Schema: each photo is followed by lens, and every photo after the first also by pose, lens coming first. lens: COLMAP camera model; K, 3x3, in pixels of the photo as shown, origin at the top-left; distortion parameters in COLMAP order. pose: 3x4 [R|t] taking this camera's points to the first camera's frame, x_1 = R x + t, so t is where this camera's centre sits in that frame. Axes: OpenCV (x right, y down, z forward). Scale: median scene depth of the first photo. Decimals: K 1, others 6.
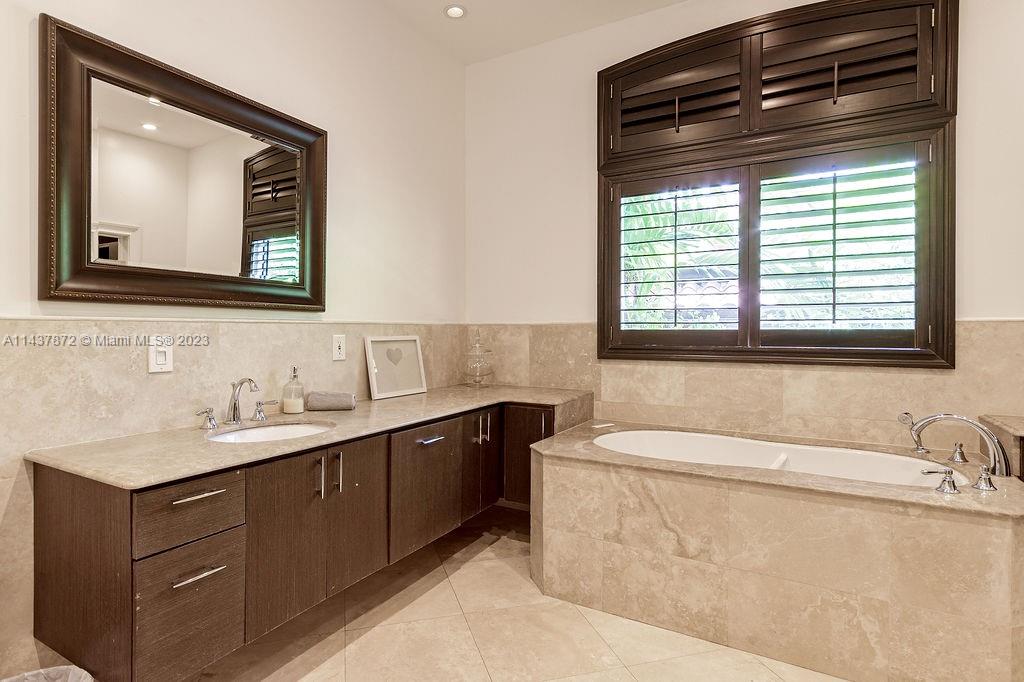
lens RADIAL K [[521.5, 0, 512.2], [0, 521.5, 336.2], [0, 0, 1]] dist [0.003181, -0.001875]
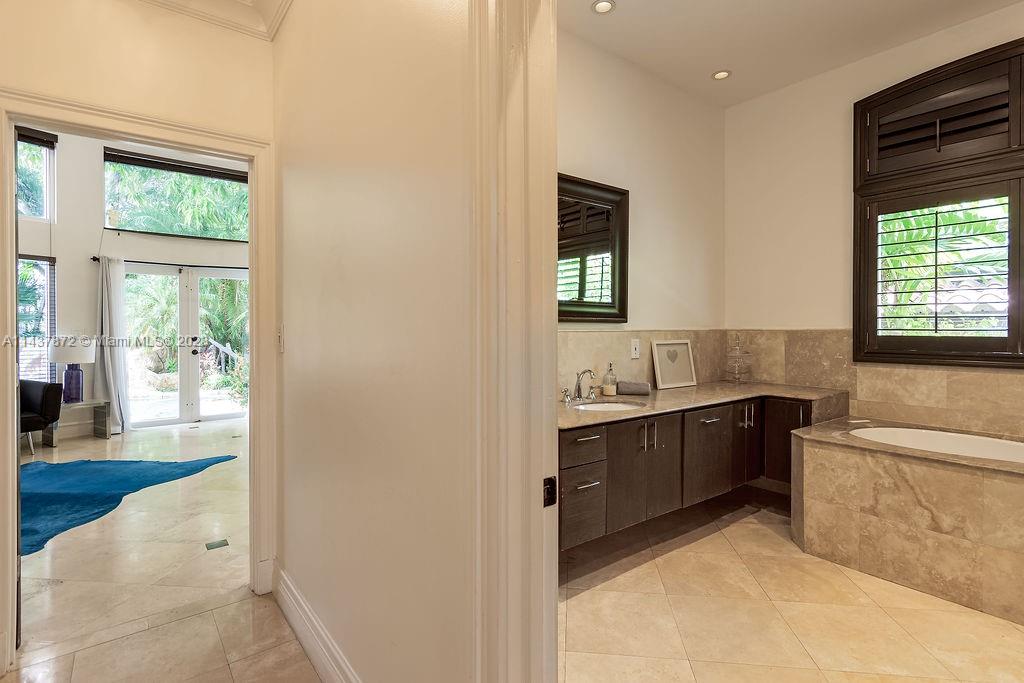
lens RADIAL K [[521.5, 0, 552.5], [0, 521.5, 330.3], [0, 0, 1]] dist [0.003181, -0.001875]
pose [[0.937550, 0.002197, -0.347844, -0.067474], [-0.004619, 0.999971, -0.006133, -0.018177], [0.347820, 0.007357, 0.937532, -0.355682]]
